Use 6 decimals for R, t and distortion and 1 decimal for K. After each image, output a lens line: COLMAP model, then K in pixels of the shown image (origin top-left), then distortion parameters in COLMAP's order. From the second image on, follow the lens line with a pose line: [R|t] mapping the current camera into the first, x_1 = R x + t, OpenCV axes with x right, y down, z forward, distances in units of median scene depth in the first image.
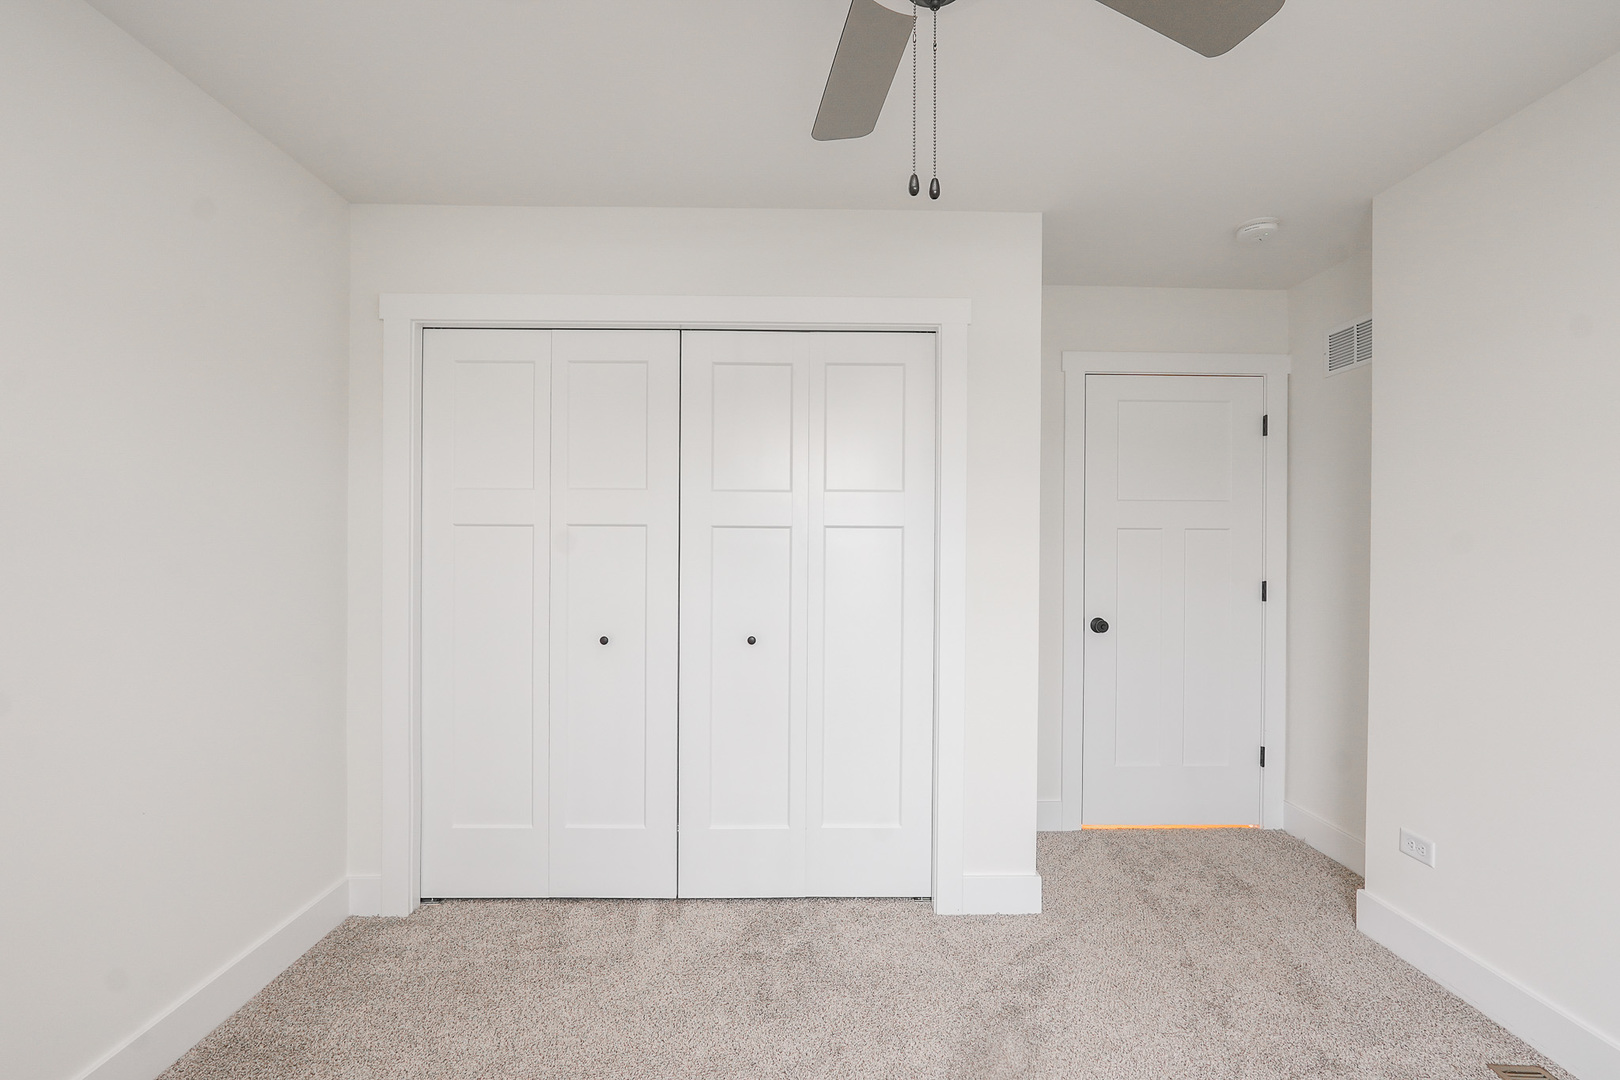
lens RADIAL K [[738.6, 0, 807.3], [0, 738.6, 541.7], [0, 0, 1]] dist [-0.018573, 0.009659]
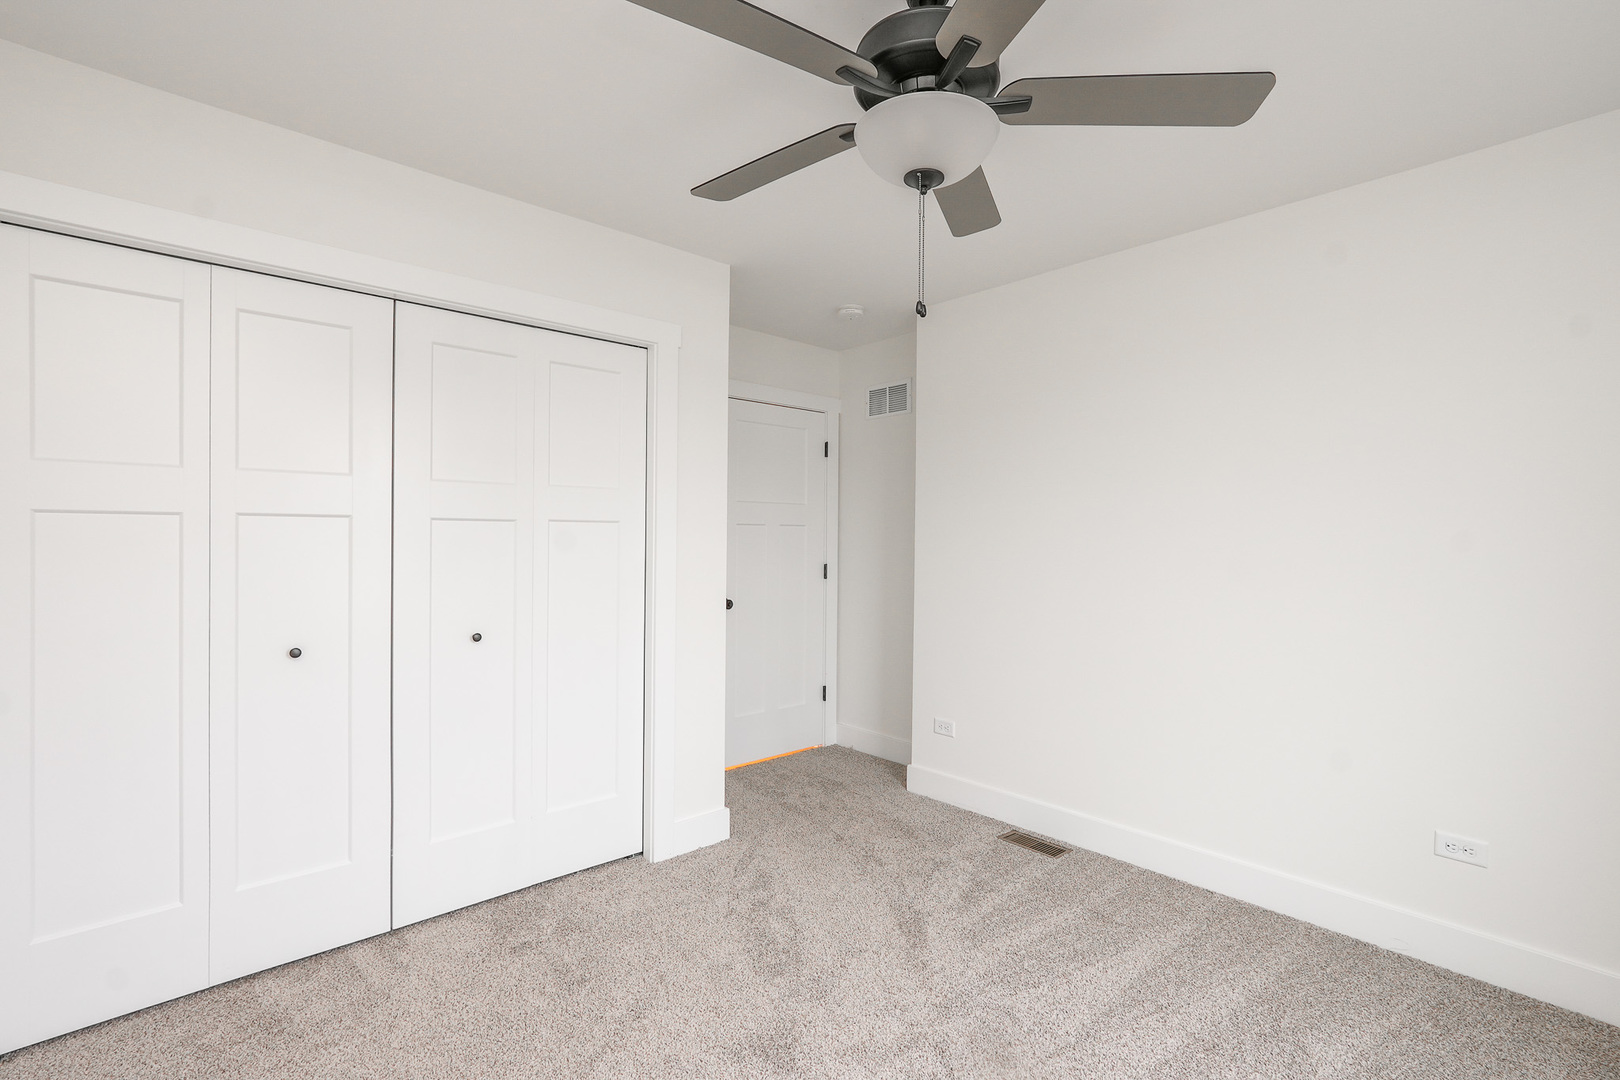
lens RADIAL K [[738.6, 0, 807.3], [0, 738.6, 541.7], [0, 0, 1]] dist [-0.018573, 0.009659]
pose [[0.753558, -0.005379, 0.657359, -0.386686], [-0.002280, 0.999939, 0.010797, -0.002888], [-0.657377, -0.009635, 0.753500, -0.007698]]
